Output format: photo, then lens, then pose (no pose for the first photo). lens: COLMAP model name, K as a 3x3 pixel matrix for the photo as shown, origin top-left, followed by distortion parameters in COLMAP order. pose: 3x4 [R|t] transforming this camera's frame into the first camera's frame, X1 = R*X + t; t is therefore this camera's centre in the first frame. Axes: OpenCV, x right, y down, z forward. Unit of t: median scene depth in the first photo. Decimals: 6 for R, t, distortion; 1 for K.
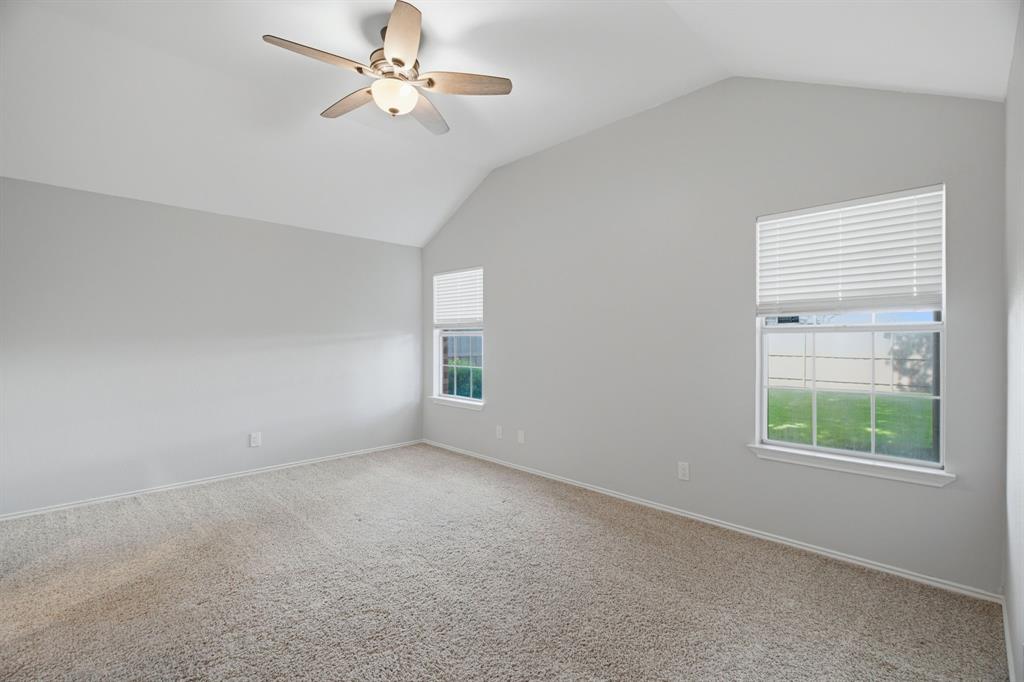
lens RADIAL K [[456.5, 0, 512.7], [0, 456.5, 347.6], [0, 0, 1]] dist [-0.002518, 0.000542]
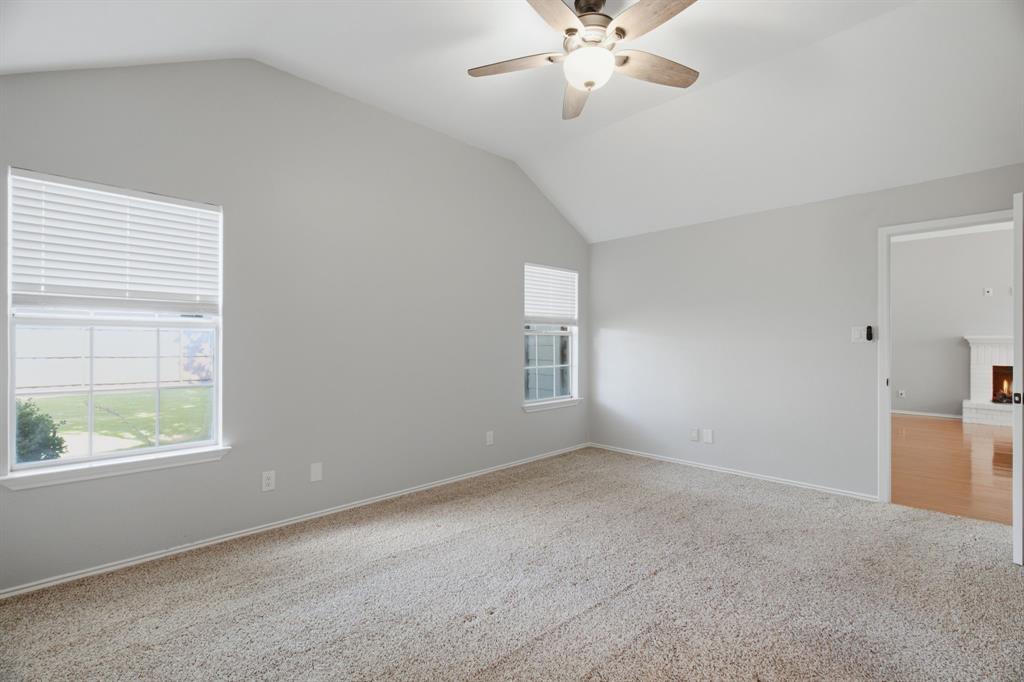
lens RADIAL K [[458.7, 0, 493.5], [0, 458.7, 339.6], [0, 0, 1]] dist [0.000166, 0.000472]
pose [[0.021953, 0.000740, 0.999759, -0.598367], [0.004888, 0.999988, -0.000847, -0.007796], [-0.999747, 0.004905, 0.021949, 0.604317]]
